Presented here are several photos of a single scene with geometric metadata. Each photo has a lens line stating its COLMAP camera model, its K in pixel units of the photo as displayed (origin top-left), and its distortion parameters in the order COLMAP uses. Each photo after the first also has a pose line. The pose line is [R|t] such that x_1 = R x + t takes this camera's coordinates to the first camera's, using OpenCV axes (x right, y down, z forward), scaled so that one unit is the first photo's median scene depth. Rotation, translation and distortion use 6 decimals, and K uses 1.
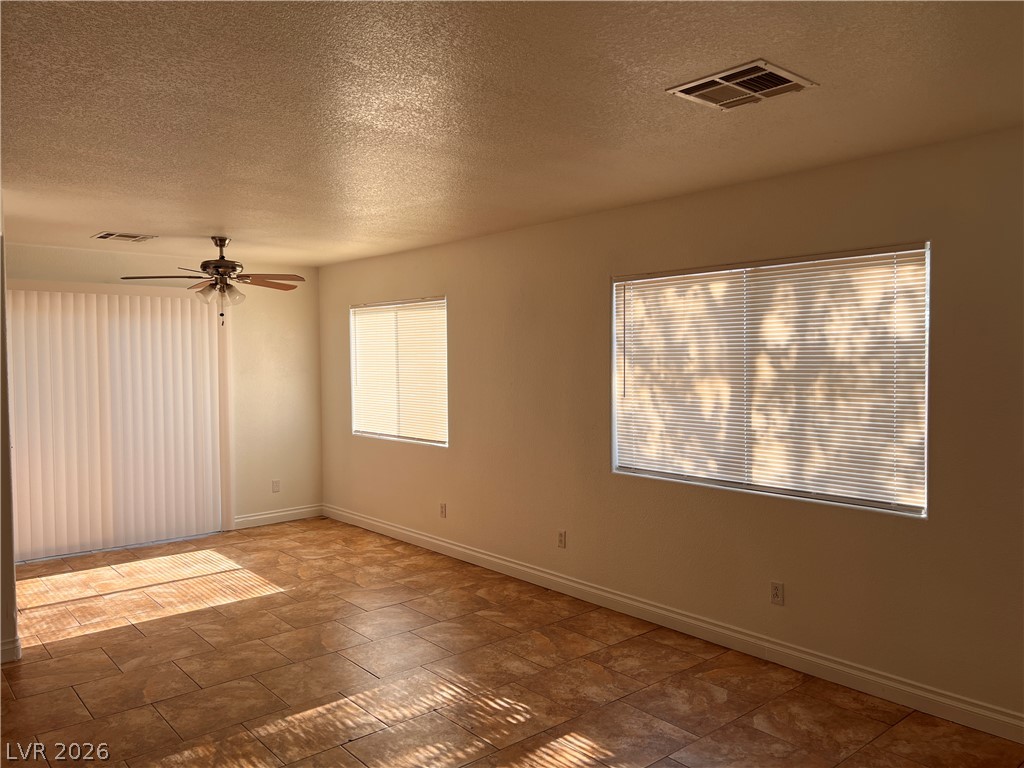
lens RADIAL K [[772.4, 0, 513.6], [0, 772.4, 378.0], [0, 0, 1]] dist [0.058328, -0.060453]
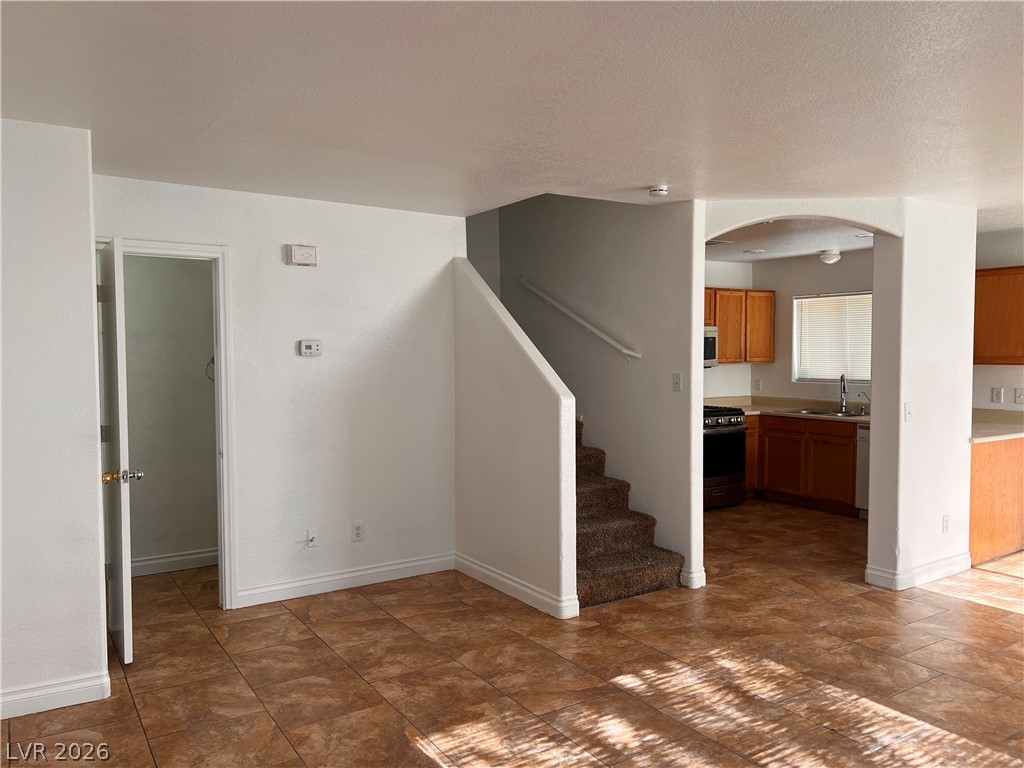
lens RADIAL K [[772.4, 0, 504.1], [0, 772.4, 386.6], [0, 0, 1]] dist [0.058328, -0.060453]
pose [[-0.130803, 0.056062, -0.989822, 0.551010], [-0.022119, 0.997986, 0.059448, -0.008480], [0.991162, 0.029670, -0.129299, 0.495499]]
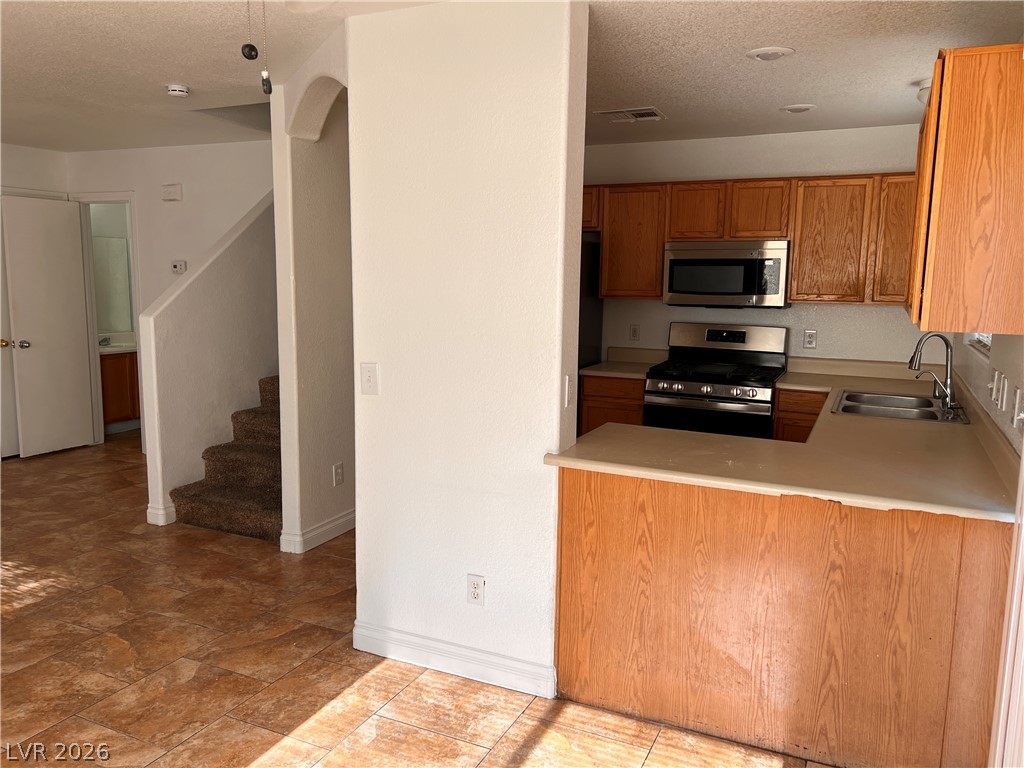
lens RADIAL K [[772.4, 0, 511.8], [0, 772.4, 379.2], [0, 0, 1]] dist [0.058328, -0.060453]
pose [[-0.913774, 0.051800, -0.402908, -0.429107], [-0.016594, 0.986249, 0.164431, -0.032116], [0.405885, 0.156938, -0.900349, 1.553462]]
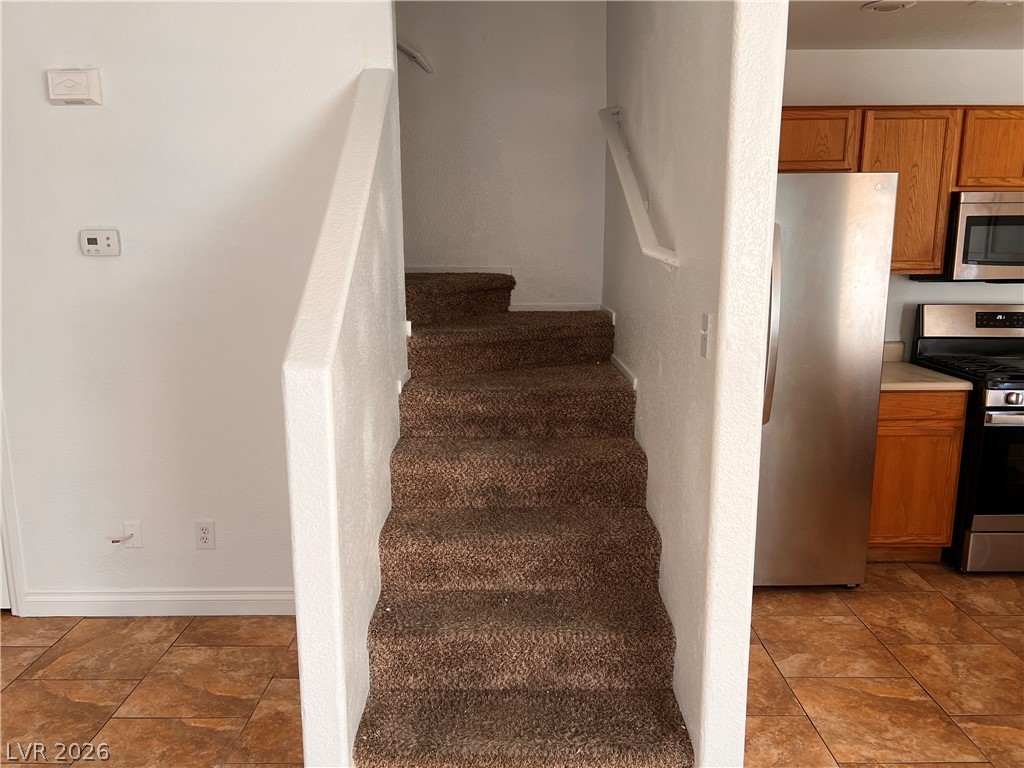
lens RADIAL K [[805.8, 0, 515.5], [0, 805.8, 381.2], [0, 0, 1]] dist [0.013677, 0.006008]
pose [[-0.647706, 0.155181, -0.745919, -0.158382], [-0.014717, 0.976307, 0.215891, -0.030585], [0.761748, 0.150811, -0.630076, 0.807328]]
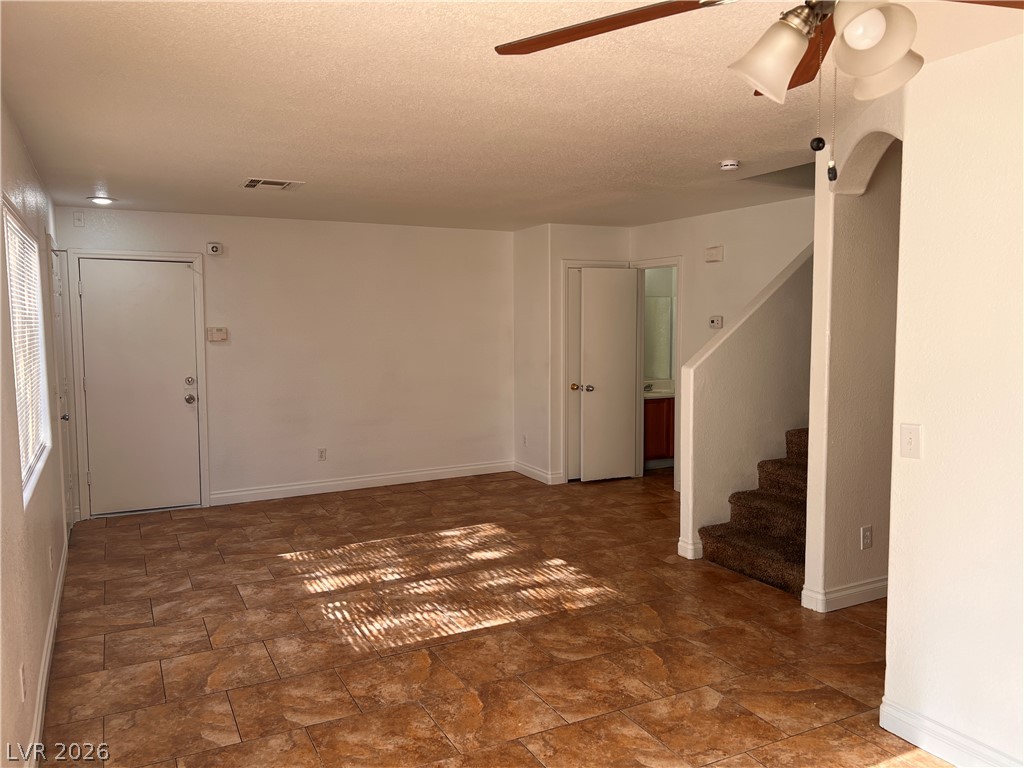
lens RADIAL K [[772.4, 0, 513.8], [0, 772.4, 383.7], [0, 0, 1]] dist [0.058328, -0.060453]
pose [[-0.974215, -0.003406, 0.225597, -0.415947], [0.021305, 0.994030, 0.107010, -0.040740], [-0.224615, 0.109057, -0.968326, 1.580809]]
